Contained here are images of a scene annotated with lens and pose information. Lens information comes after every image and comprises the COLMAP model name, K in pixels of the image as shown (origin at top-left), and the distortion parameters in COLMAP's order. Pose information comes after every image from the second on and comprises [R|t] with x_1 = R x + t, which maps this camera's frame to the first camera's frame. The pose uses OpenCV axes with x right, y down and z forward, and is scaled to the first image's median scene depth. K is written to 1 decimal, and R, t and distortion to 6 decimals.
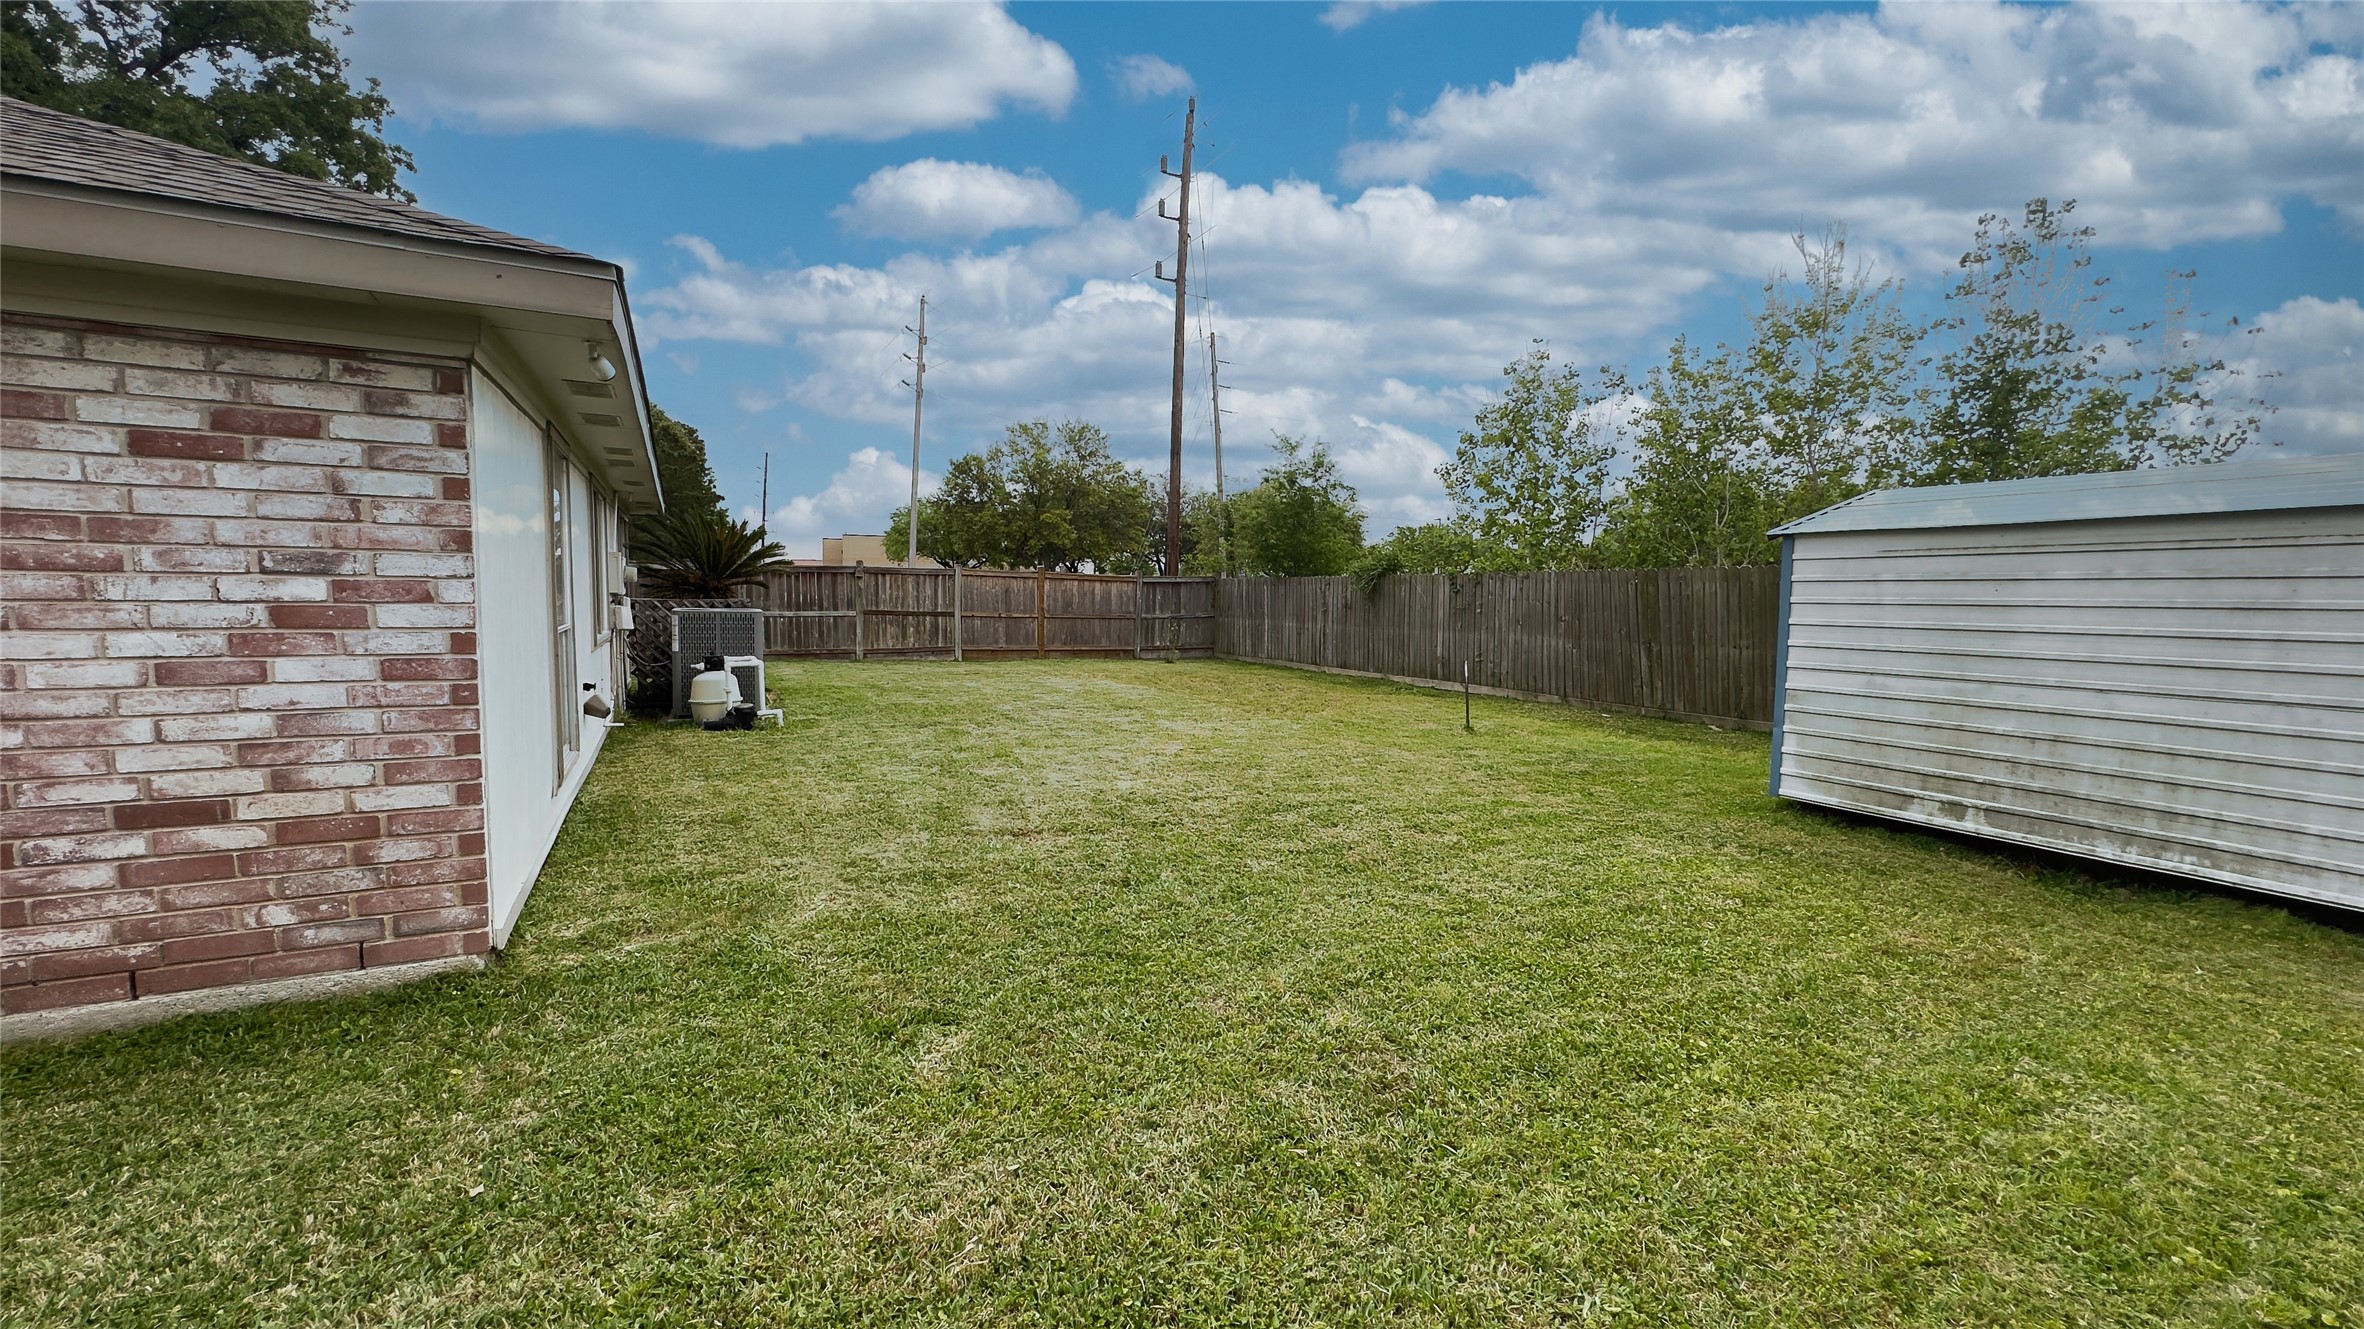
lens RADIAL K [[939.8, 0, 1182.0], [0, 939.8, 664.5], [0, 0, 1]] dist [-0.001893, -0.000270]
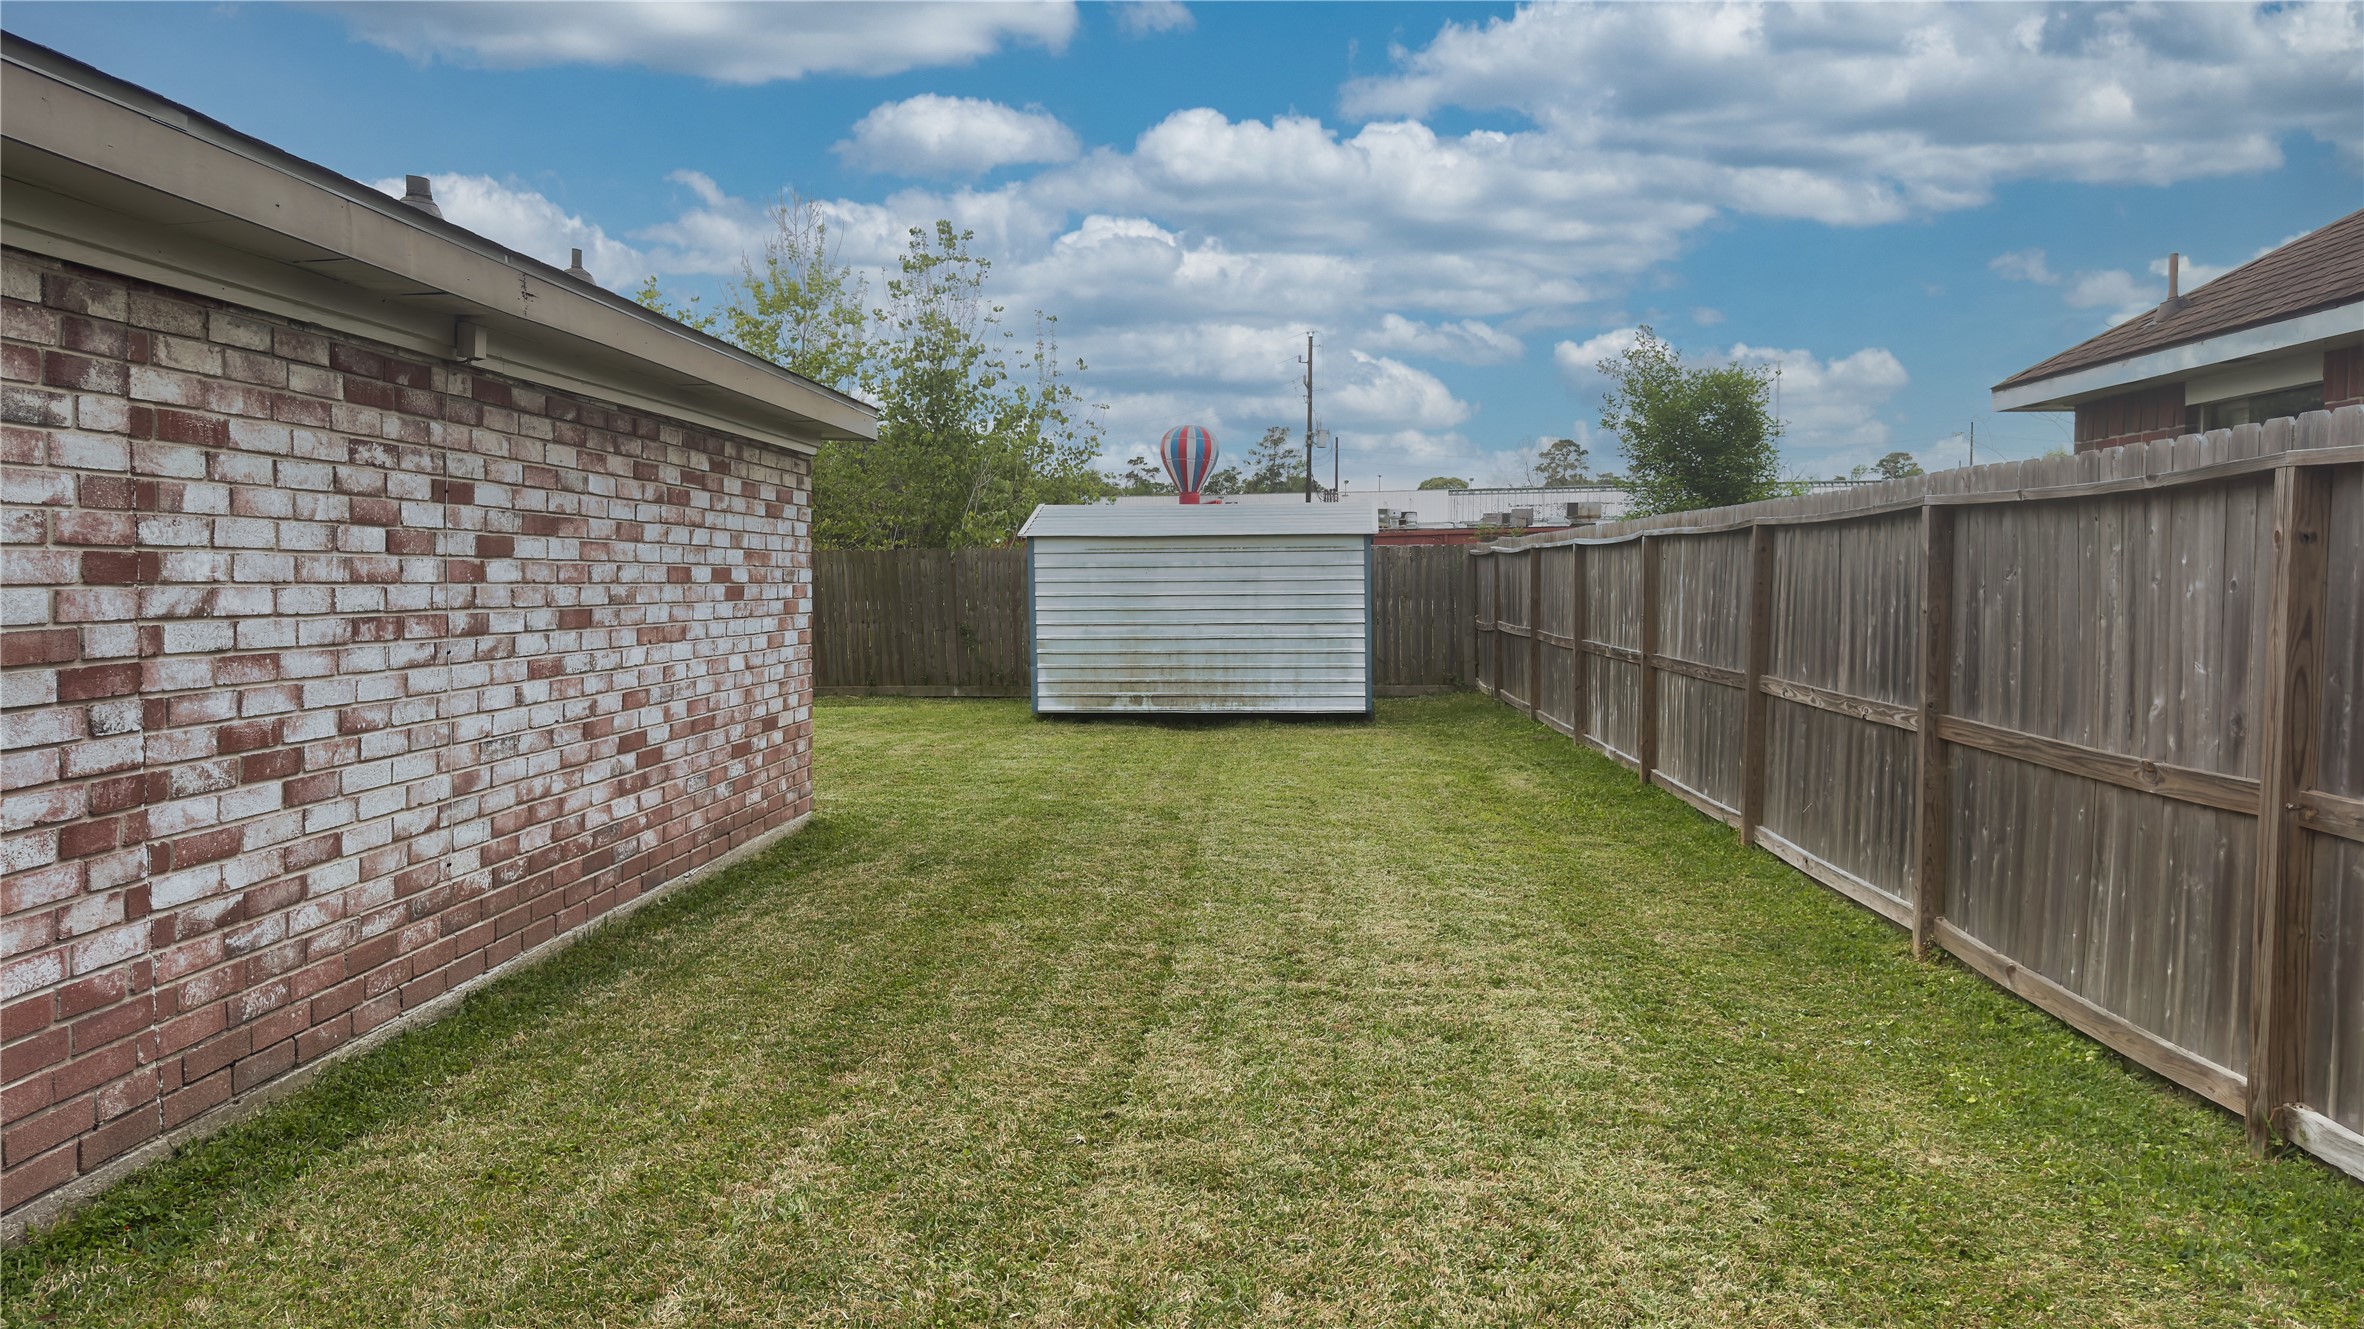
lens RADIAL K [[1634.4, 0, 1182.0], [0, 1634.4, 664.5], [0, 0, 1]] dist [0.177614, -0.000861]
pose [[0.515394, -0.062496, 0.854671, -2.905752], [0.075421, 0.996775, 0.027406, 0.022847], [-0.853628, 0.050335, 0.518446, -1.083021]]
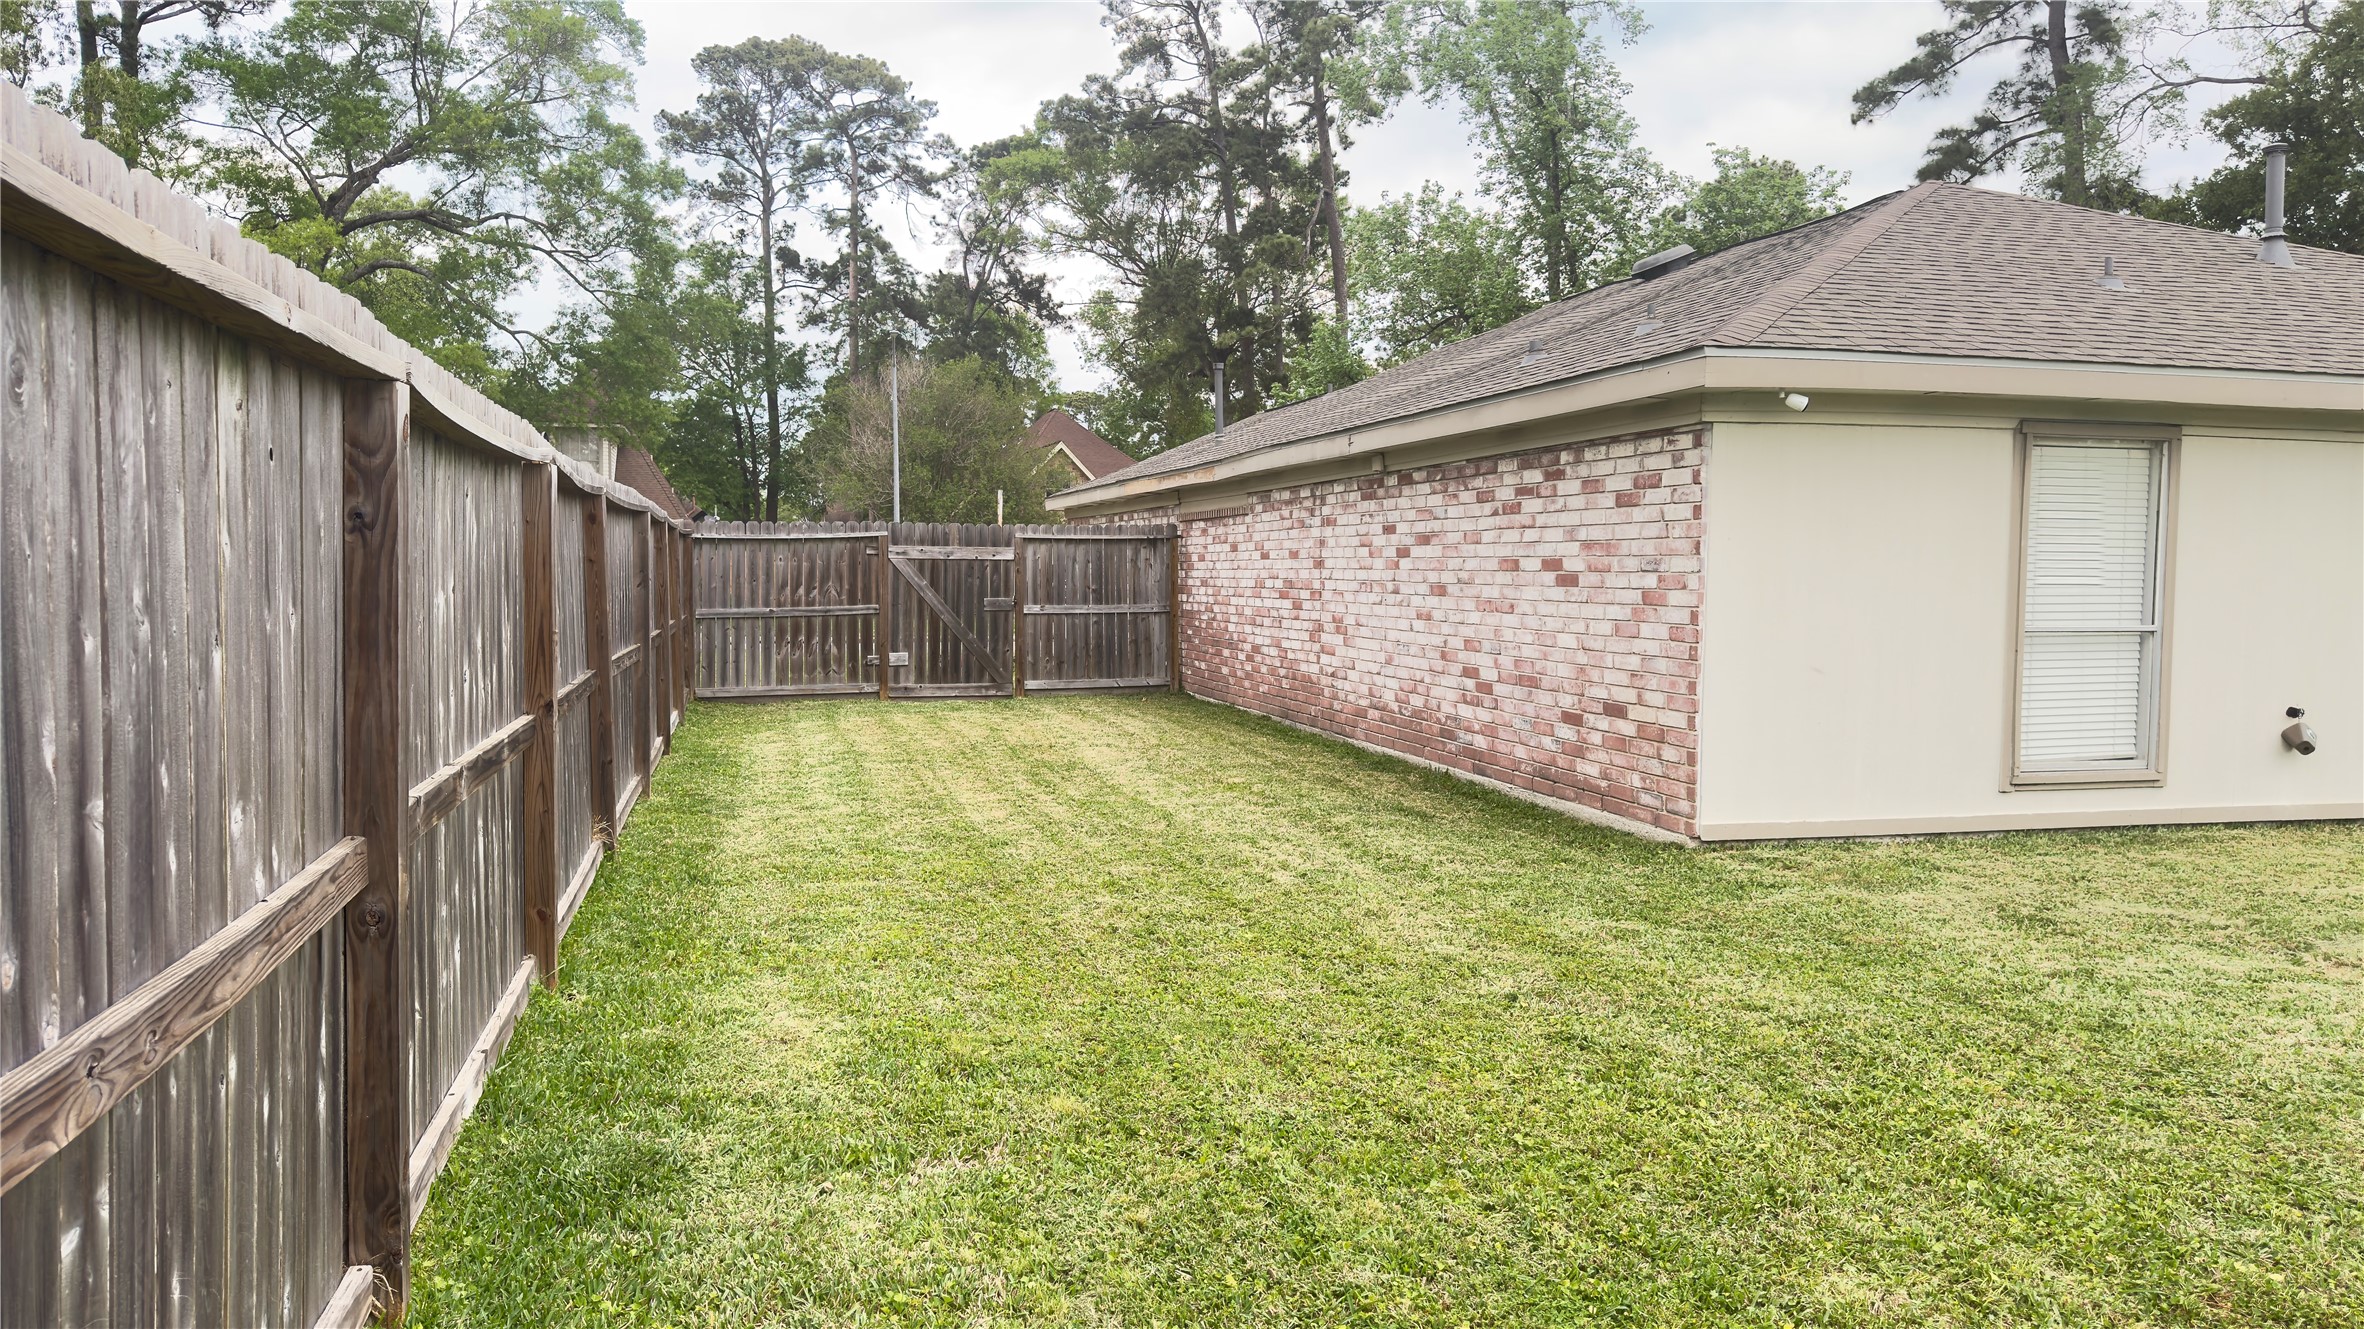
lens RADIAL K [[1634.4, 0, 1182.0], [0, 1634.4, 664.5], [0, 0, 1]] dist [0.177614, -0.000861]
pose [[-0.225484, 0.038558, -0.973484, 1.875916], [-0.088005, 0.994325, 0.059768, -0.034070], [0.970264, 0.099148, -0.220811, 0.792053]]
